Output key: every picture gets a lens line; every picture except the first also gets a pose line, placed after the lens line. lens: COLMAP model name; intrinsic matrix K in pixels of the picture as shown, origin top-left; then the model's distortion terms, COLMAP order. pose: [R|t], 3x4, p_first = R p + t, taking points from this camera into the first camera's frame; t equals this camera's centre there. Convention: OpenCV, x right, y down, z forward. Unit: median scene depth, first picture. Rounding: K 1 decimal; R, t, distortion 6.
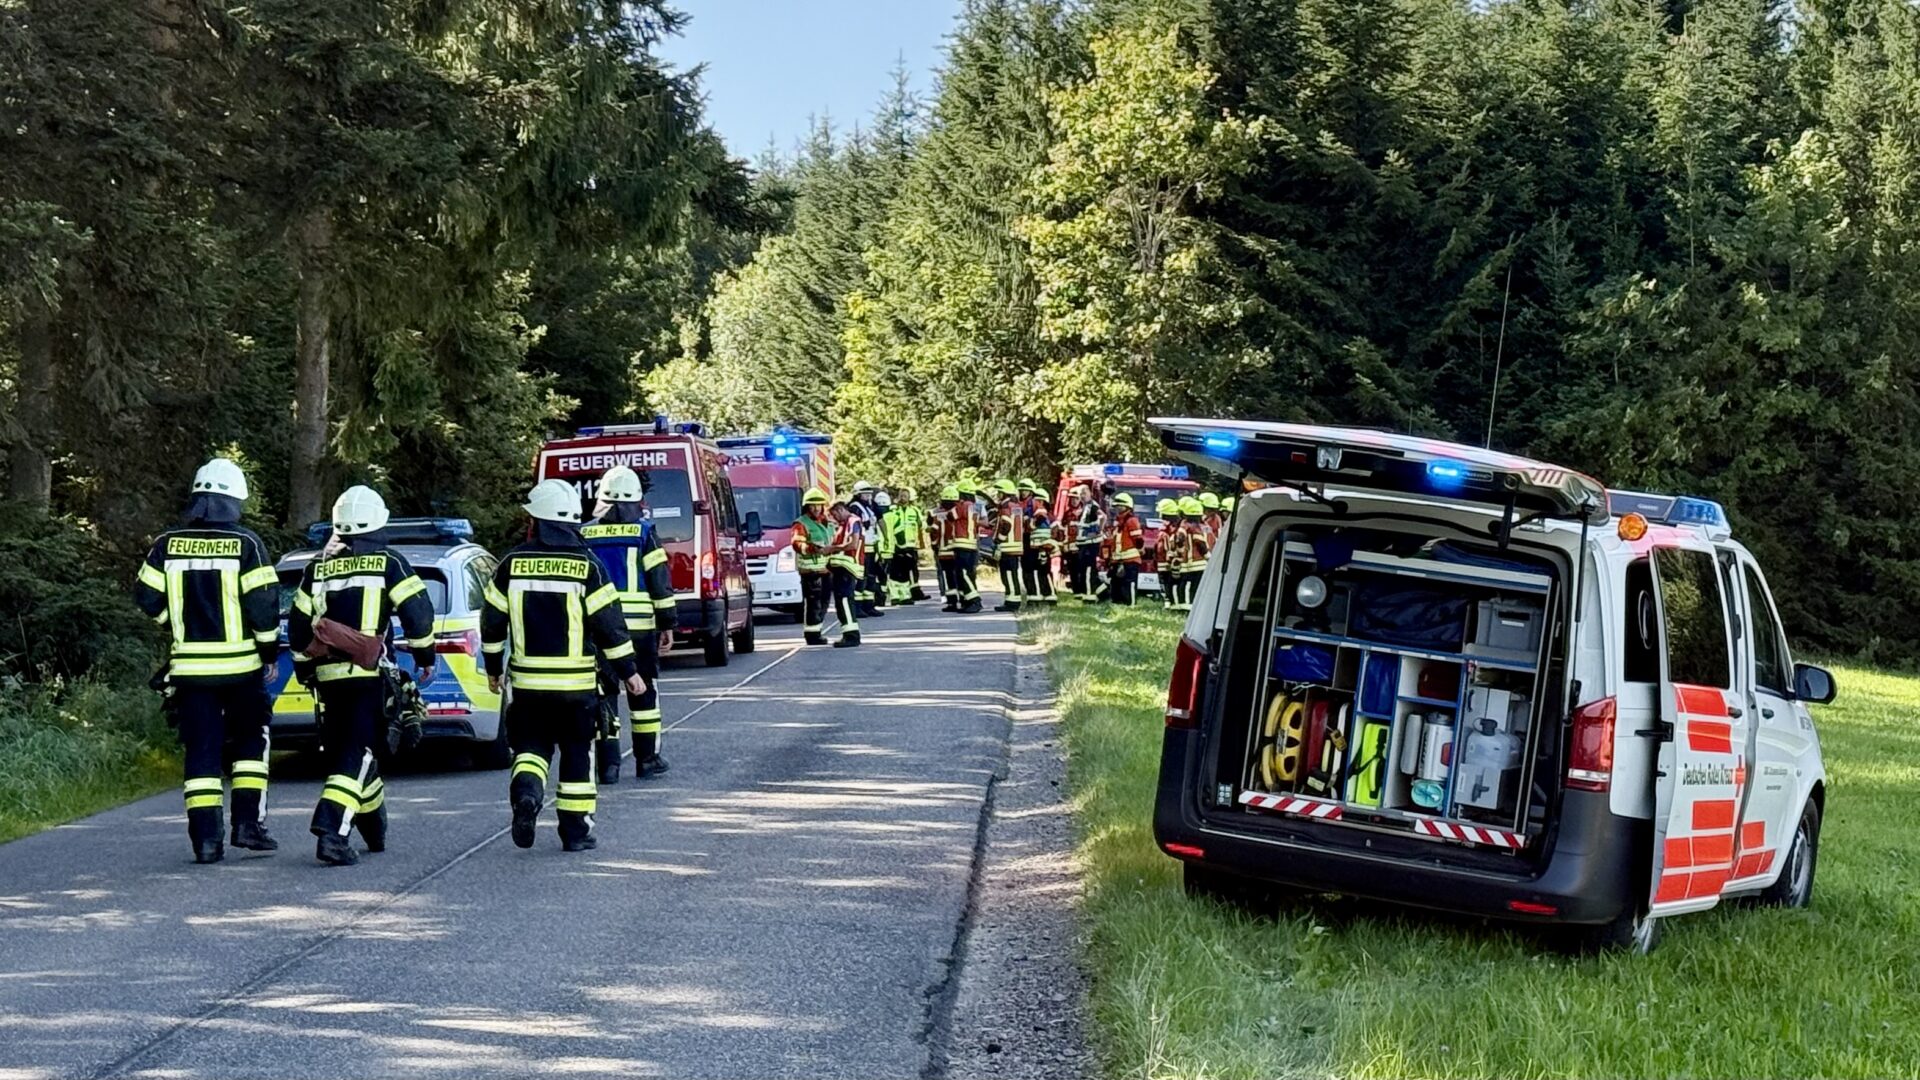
lens RADIAL K [[4123.1, 0, 960.0], [0, 4123.1, 540.0], [0, 0, 1]] dist [0.052007, 0.191727]
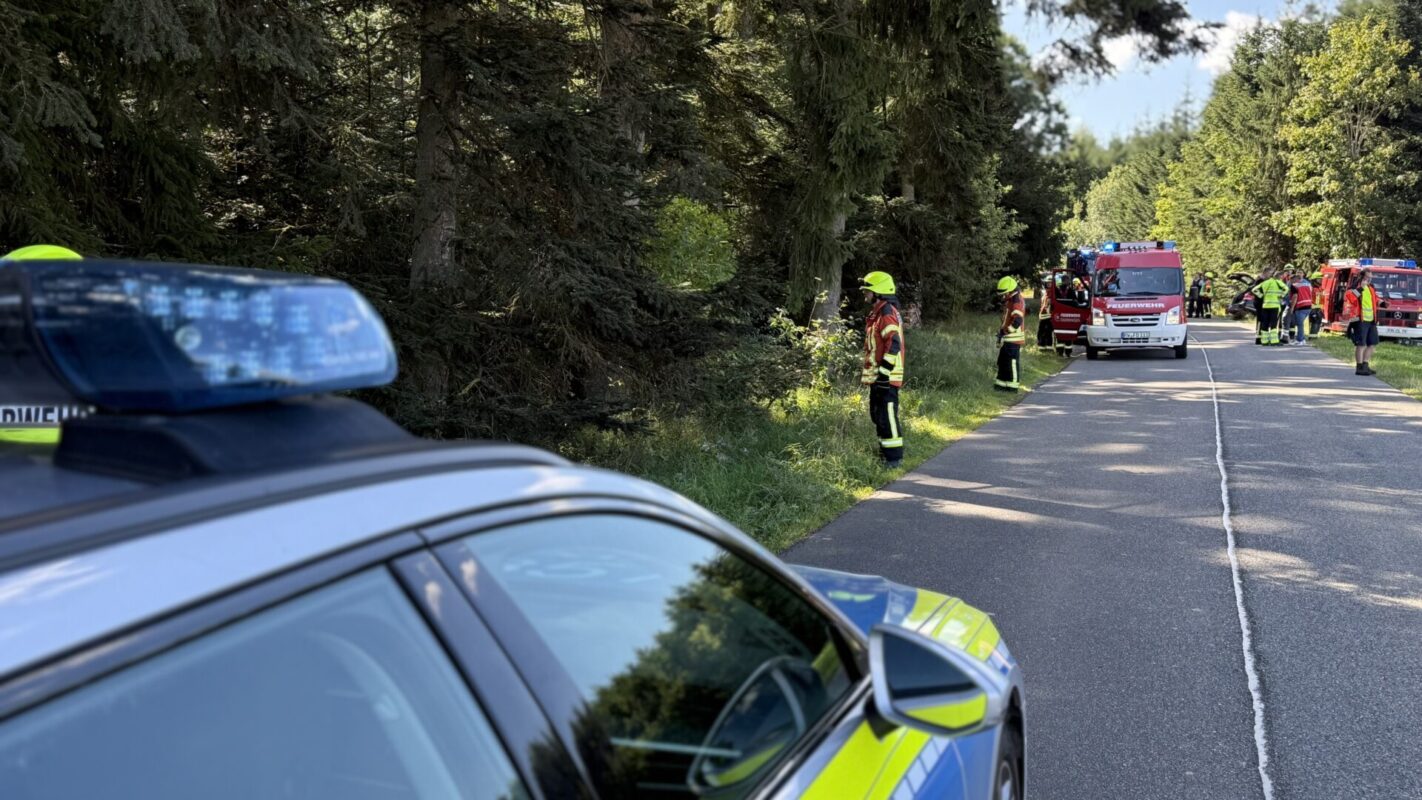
lens RADIAL K [[1420.8, 0, 709.5], [0, 1420.8, 361.0], [0, 0, 1]] dist [0.242647, -0.436738]
pose [[0.952864, 0.036442, -0.301202, -0.025907], [-0.021884, 0.998430, 0.051568, -0.001464], [0.302608, -0.042546, 0.952165, 0.271319]]
